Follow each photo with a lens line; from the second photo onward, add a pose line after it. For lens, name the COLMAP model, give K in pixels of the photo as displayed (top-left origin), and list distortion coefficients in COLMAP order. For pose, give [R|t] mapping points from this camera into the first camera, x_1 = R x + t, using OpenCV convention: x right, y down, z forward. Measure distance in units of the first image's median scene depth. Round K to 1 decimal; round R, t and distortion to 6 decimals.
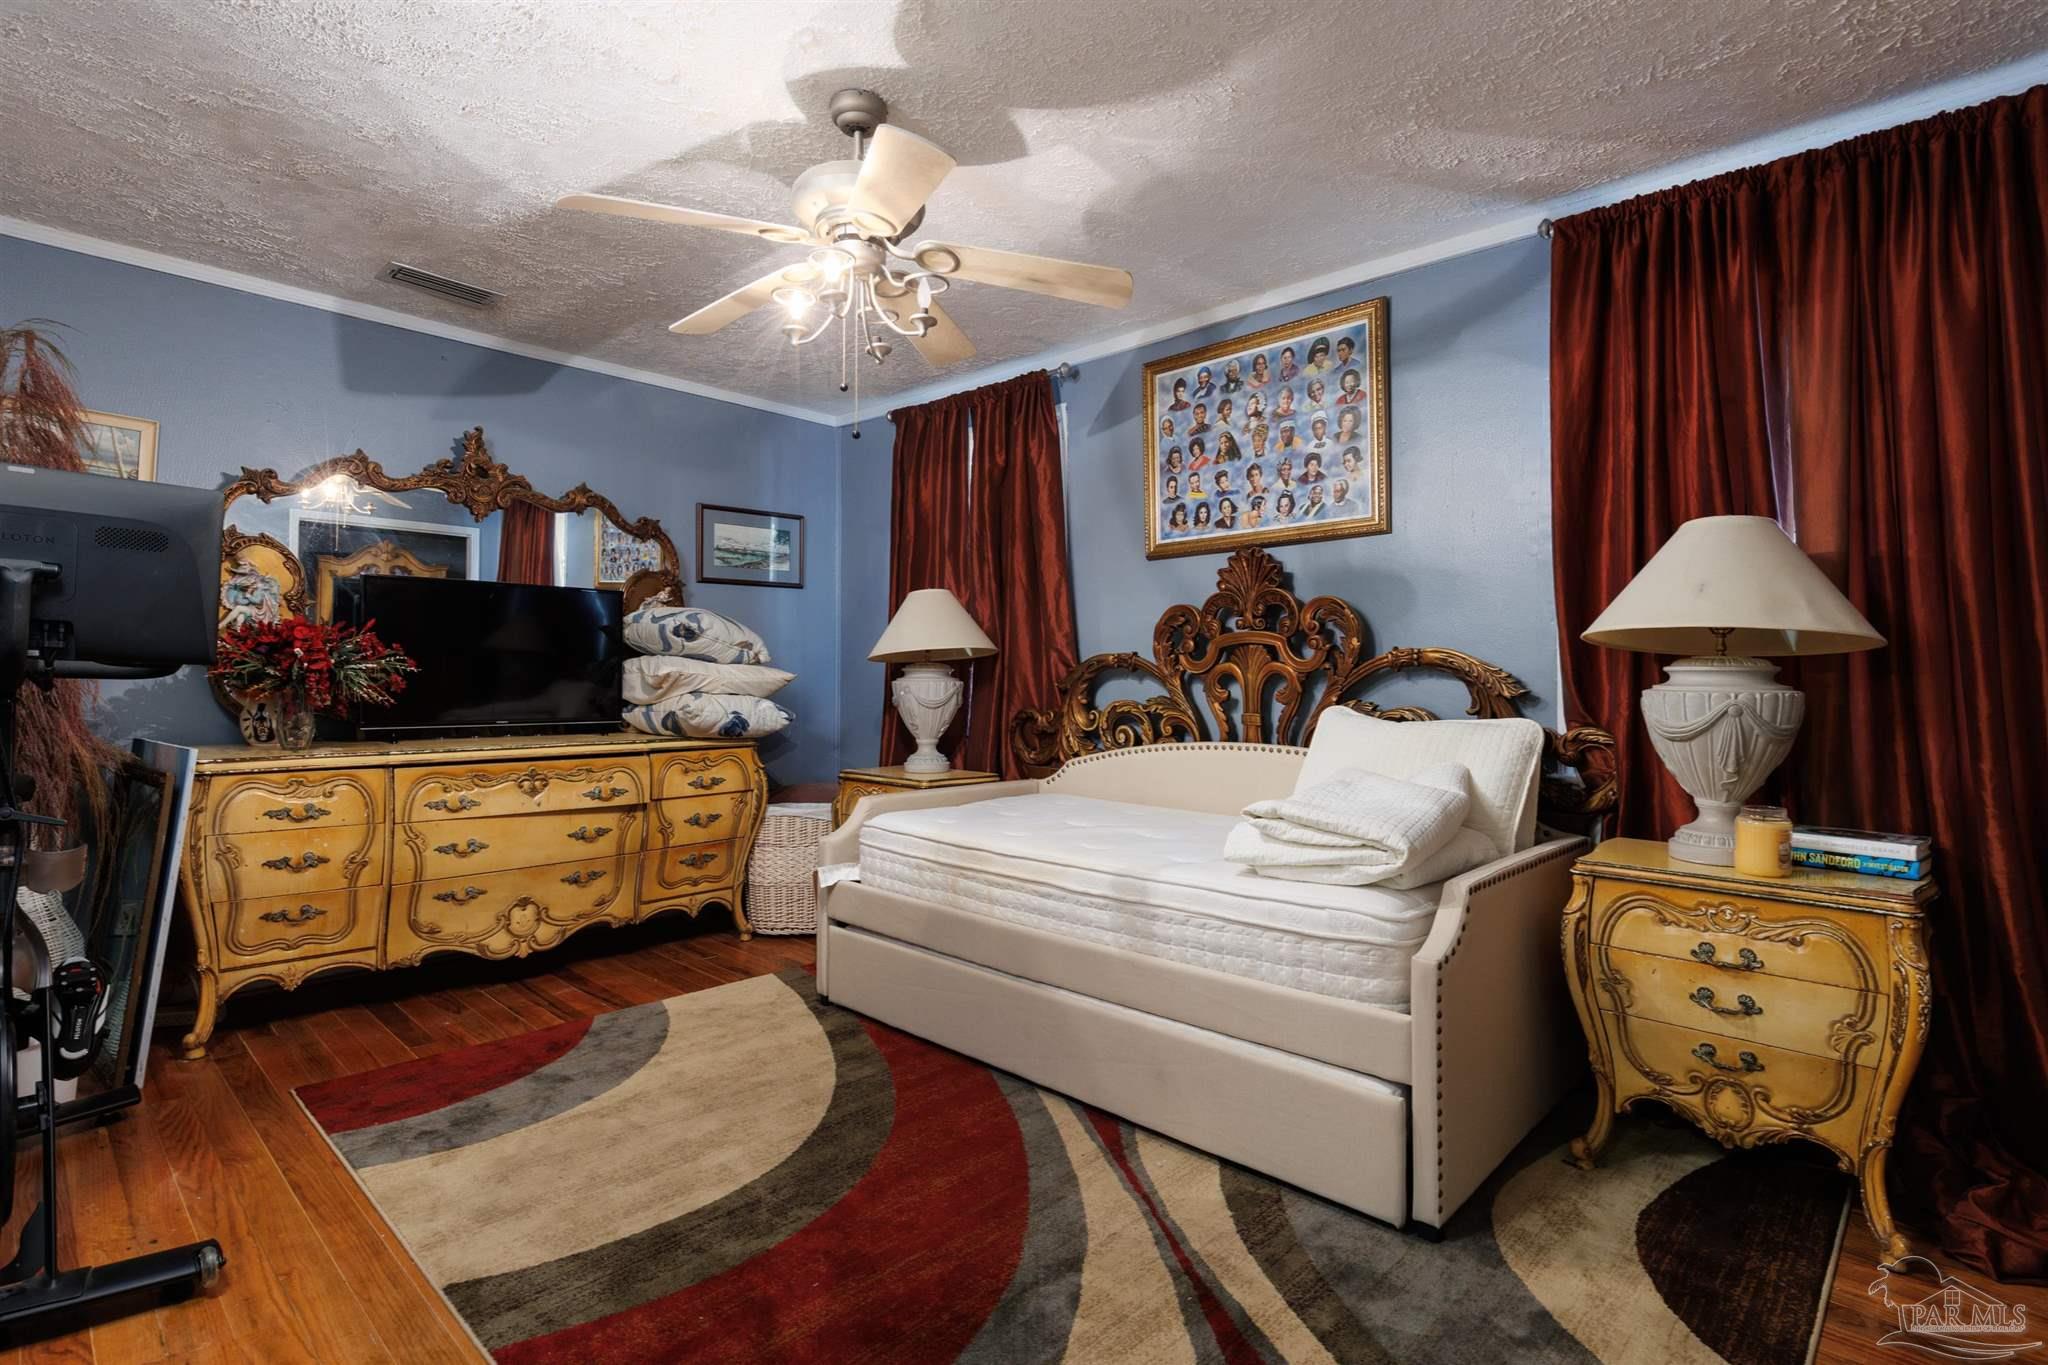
lens RADIAL K [[990.9, 0, 1022.7], [0, 990.9, 680.1], [0, 0, 1]] dist [0.000588, 0.000442]
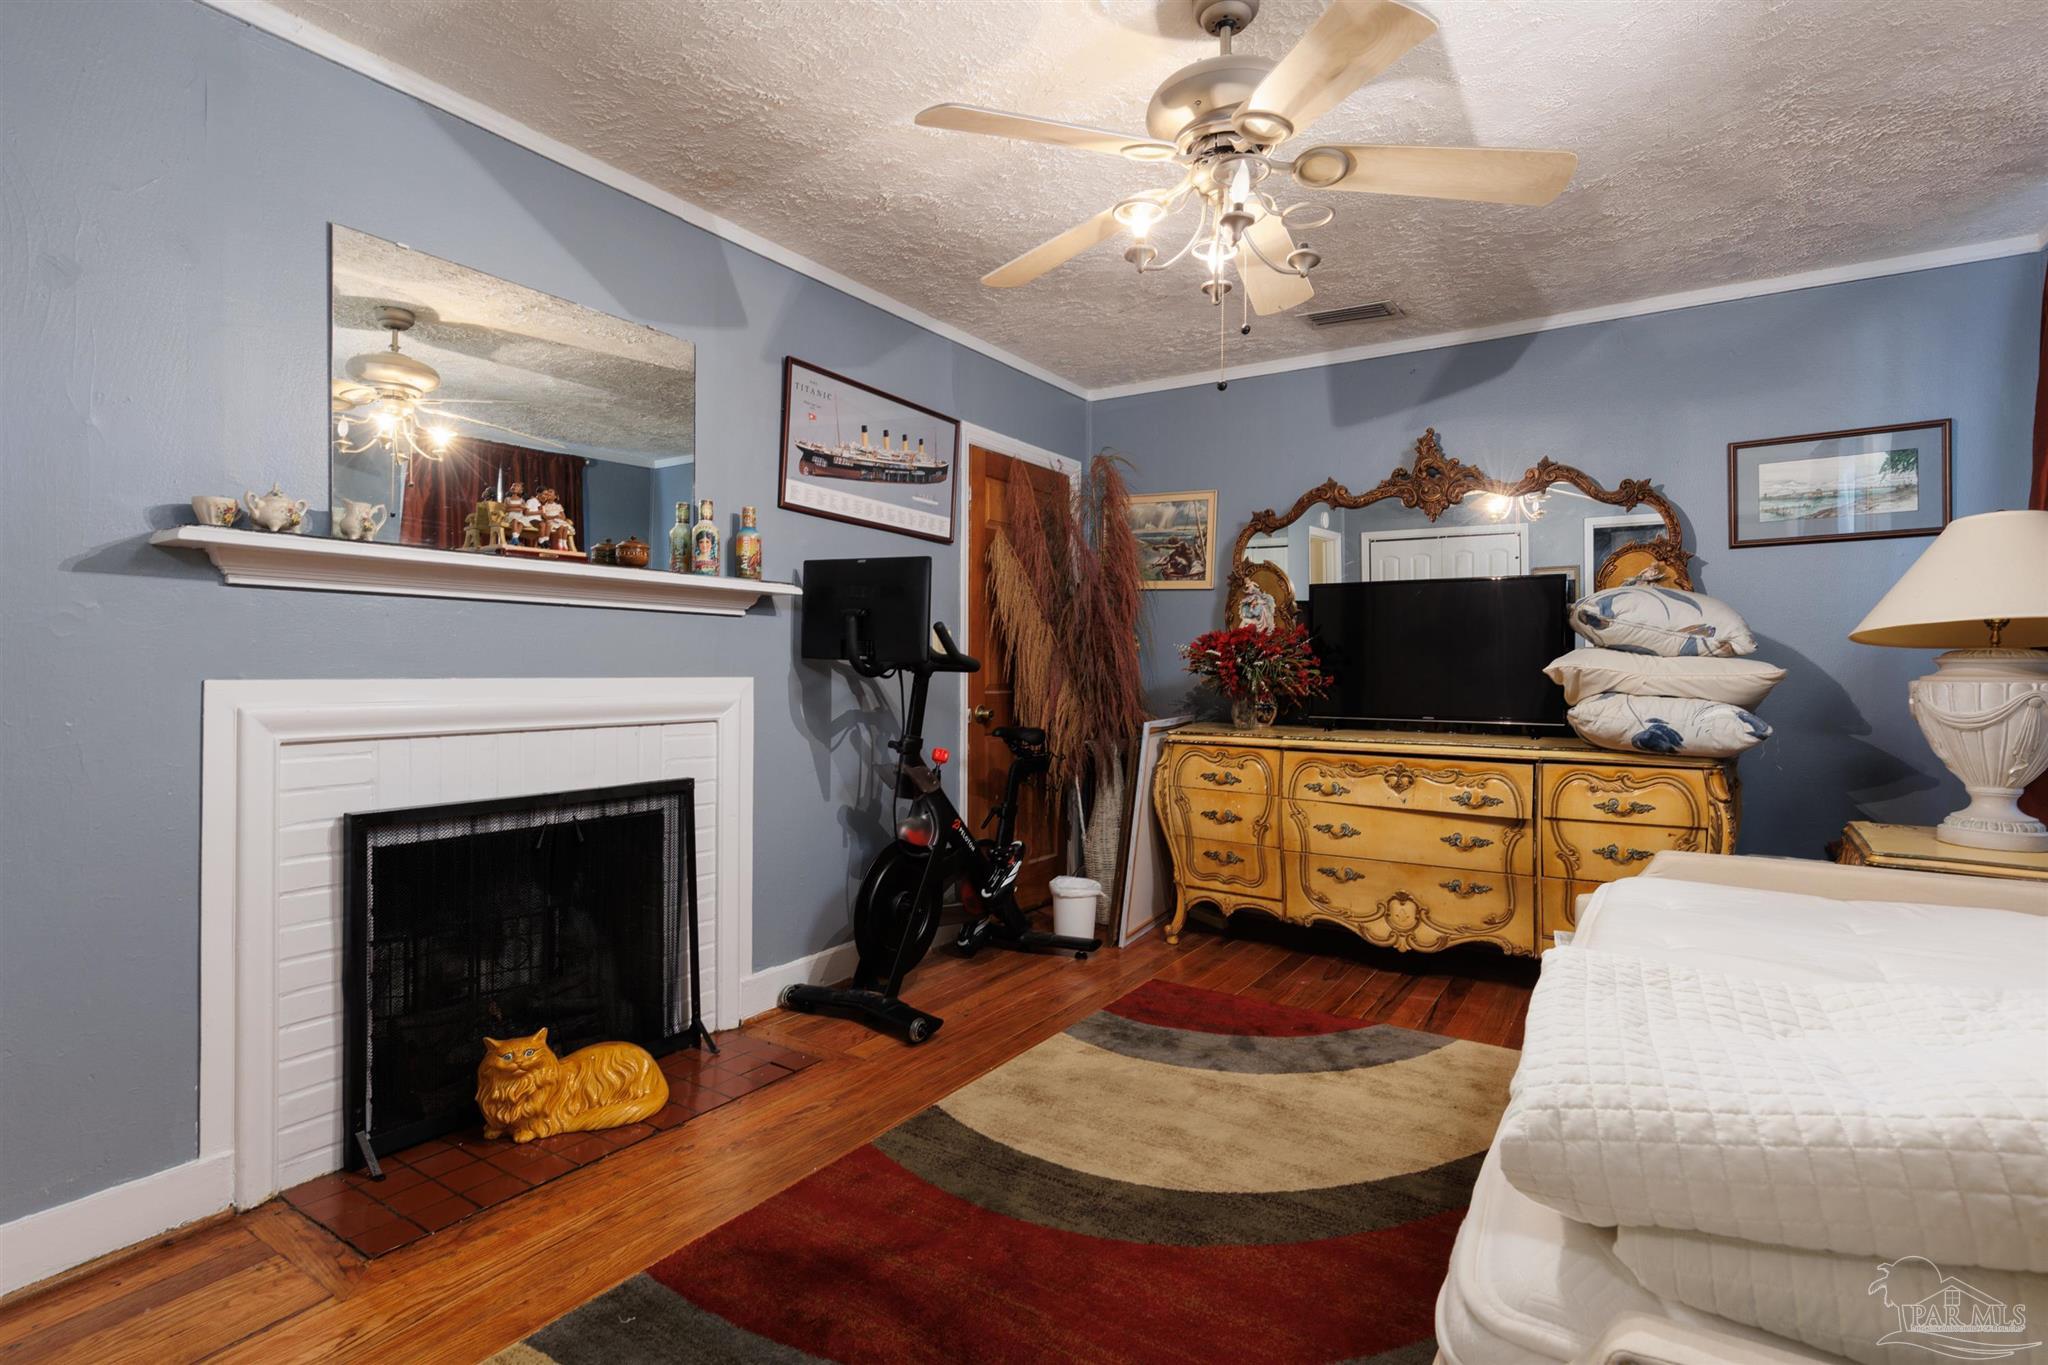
lens RADIAL K [[990.9, 0, 1021.1], [0, 990.9, 674.3], [0, 0, 1]] dist [0.000588, 0.000442]
pose [[0.178719, 0.002107, -0.983898, 0.445895], [-0.005946, 0.999982, 0.001062, -0.000415], [0.983882, 0.005660, 0.178728, 0.470147]]
